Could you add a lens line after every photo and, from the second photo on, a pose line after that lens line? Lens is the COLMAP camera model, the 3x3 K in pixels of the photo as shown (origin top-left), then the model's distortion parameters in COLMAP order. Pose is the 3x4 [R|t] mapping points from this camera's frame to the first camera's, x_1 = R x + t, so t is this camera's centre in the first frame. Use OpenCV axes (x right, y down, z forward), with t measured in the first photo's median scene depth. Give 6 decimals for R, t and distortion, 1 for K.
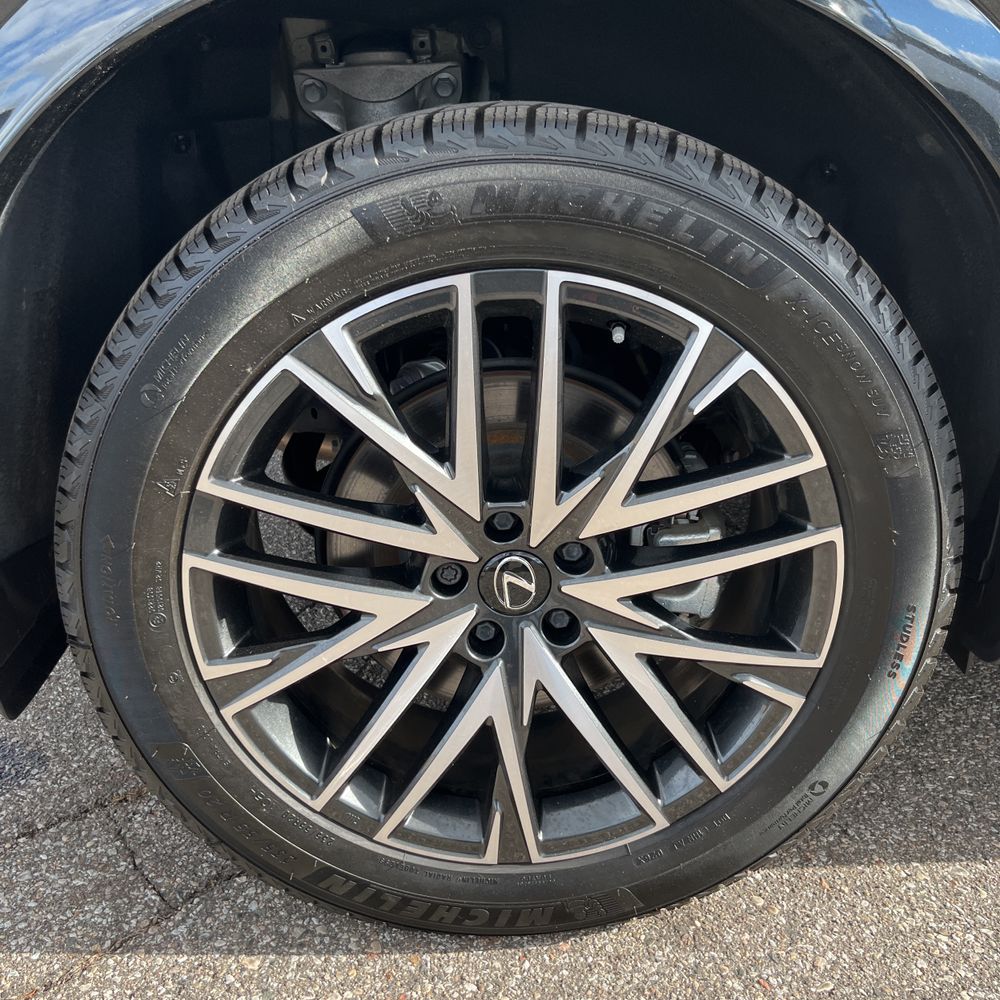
lens RADIAL K [[980.6, 0, 503.7], [0, 980.6, 489.5], [0, 0, 1]] dist [-0.006690, -0.011902]
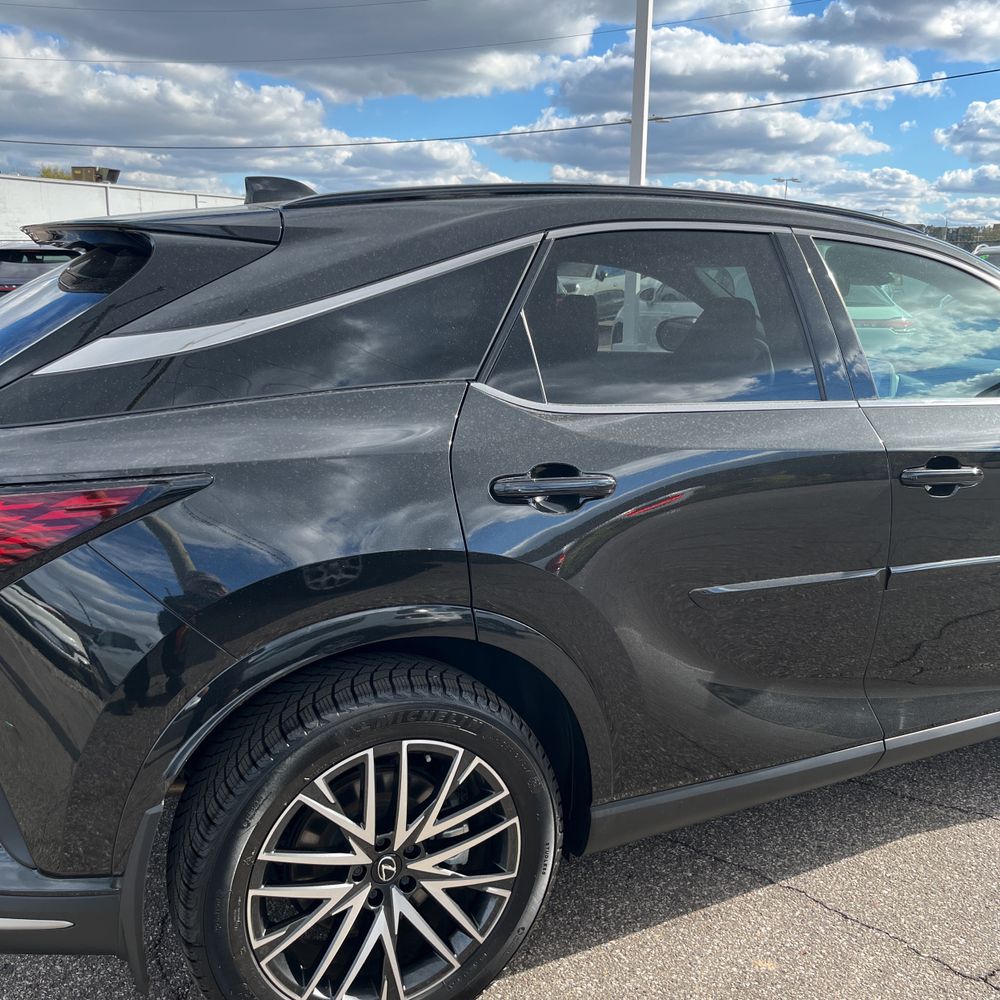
lens RADIAL K [[980.6, 0, 503.7], [0, 980.6, 489.5], [0, 0, 1]] dist [-0.006690, -0.011902]
pose [[0.905899, -0.062734, 0.418821, -0.633231], [0.136486, 0.979447, -0.148507, -0.386088], [-0.400897, 0.191696, 0.895843, -1.280155]]
